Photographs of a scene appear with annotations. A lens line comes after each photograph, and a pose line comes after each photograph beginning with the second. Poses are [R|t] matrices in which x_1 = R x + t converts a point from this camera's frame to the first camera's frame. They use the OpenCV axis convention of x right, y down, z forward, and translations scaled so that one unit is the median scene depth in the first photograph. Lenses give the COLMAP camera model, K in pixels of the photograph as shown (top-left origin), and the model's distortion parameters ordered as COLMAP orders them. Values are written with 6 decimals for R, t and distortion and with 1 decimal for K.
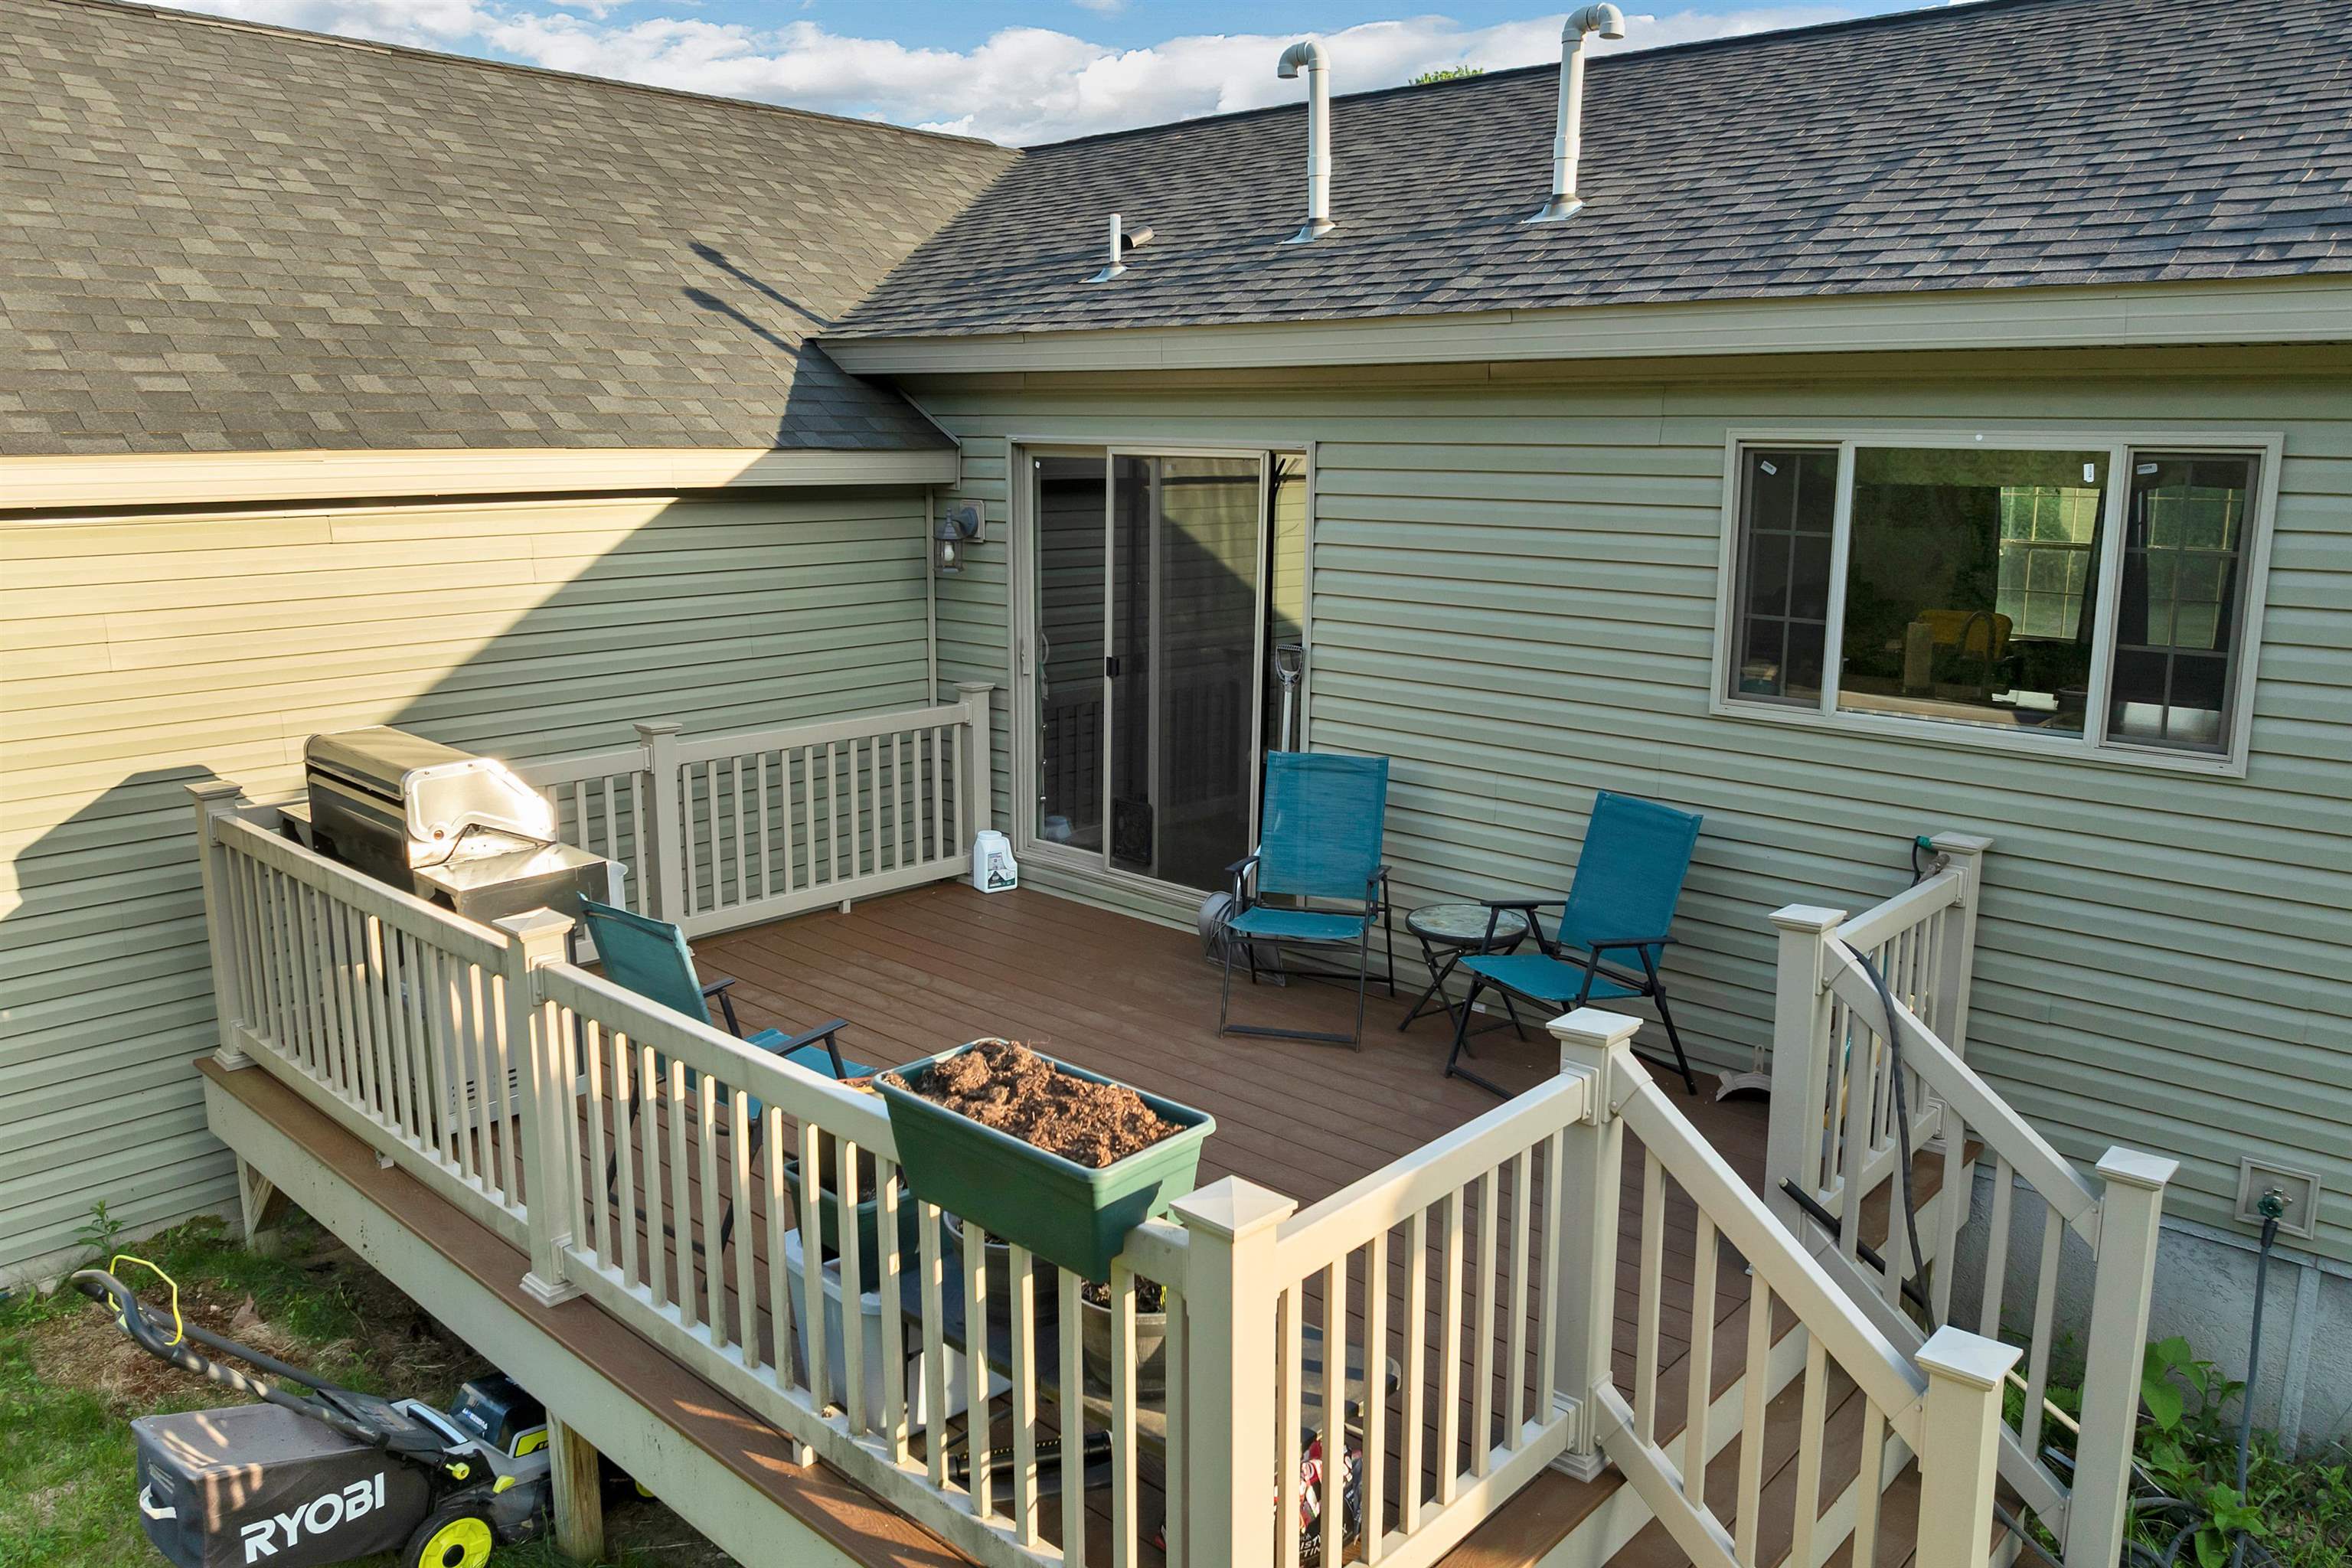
lens RADIAL K [[1715.3, 0, 1193.5], [0, 1715.3, 750.9], [0, 0, 1]] dist [-0.021384, -0.006794]
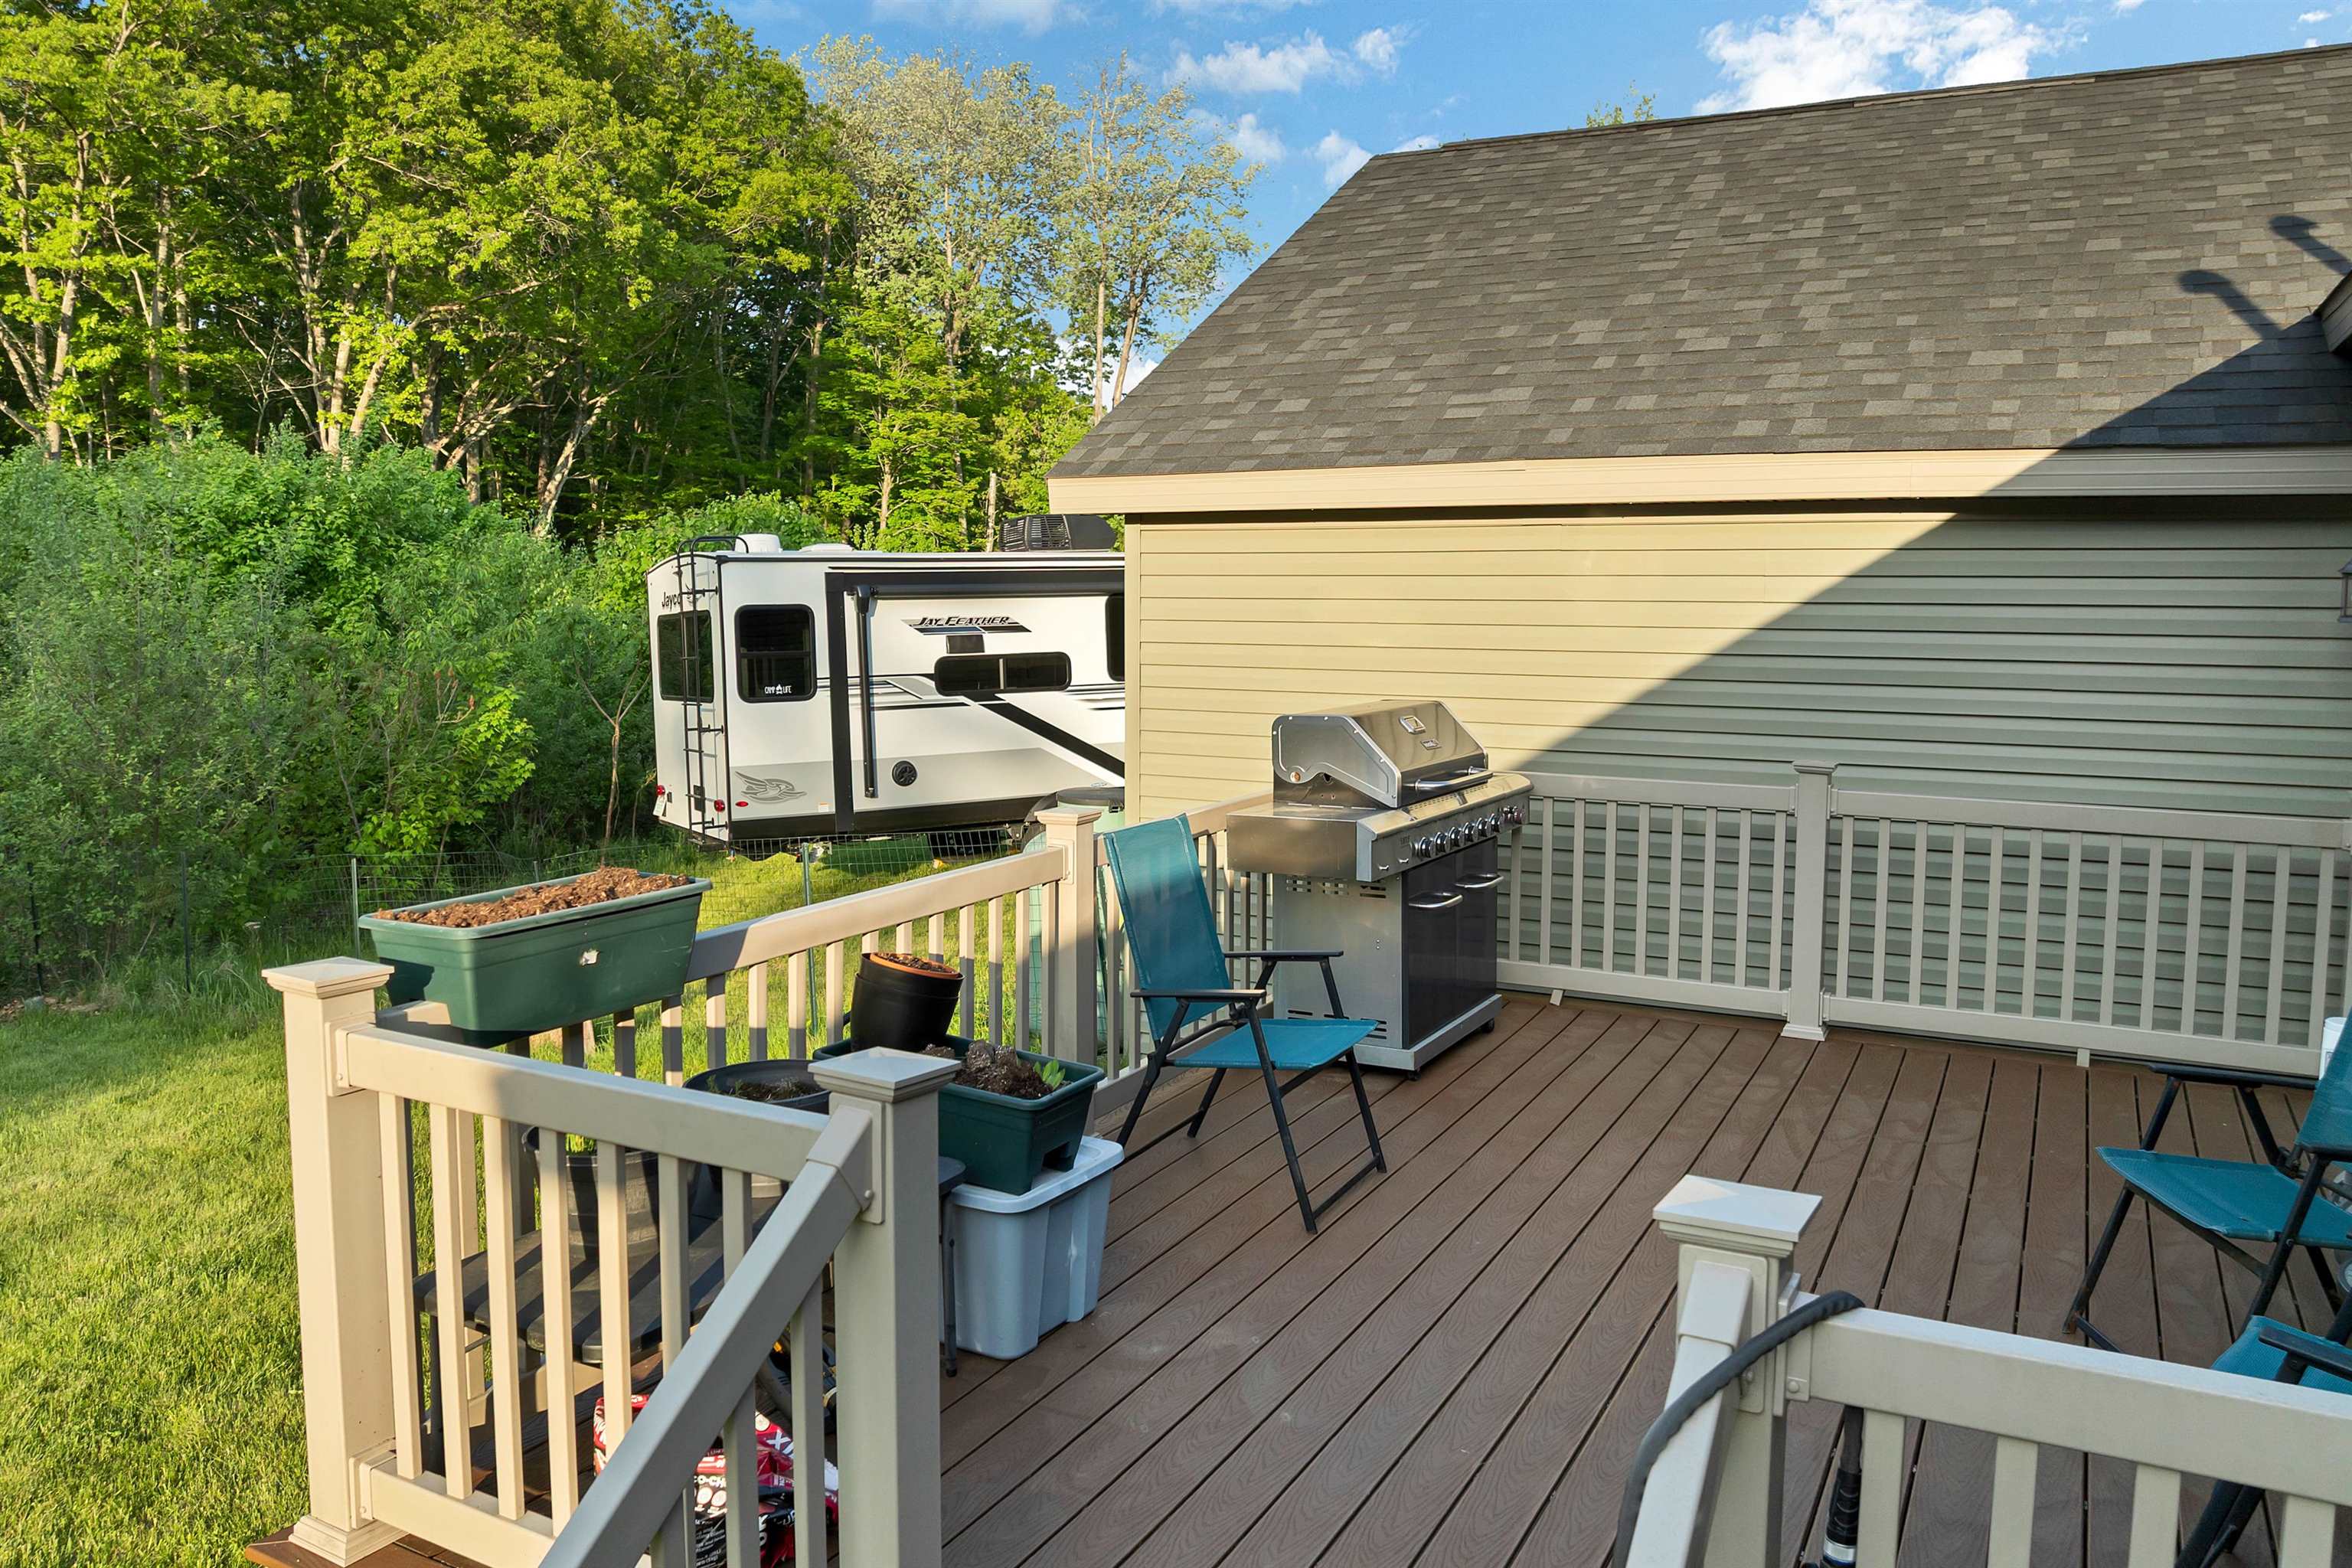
lens RADIAL K [[1715.3, 0, 1193.5], [0, 1715.3, 750.9], [0, 0, 1]] dist [-0.021384, -0.006794]
pose [[0.250633, 0.093141, -0.963591, 0.443209], [-0.179389, 0.982591, 0.048317, -0.006775], [0.951316, 0.160748, 0.262978, 0.462288]]
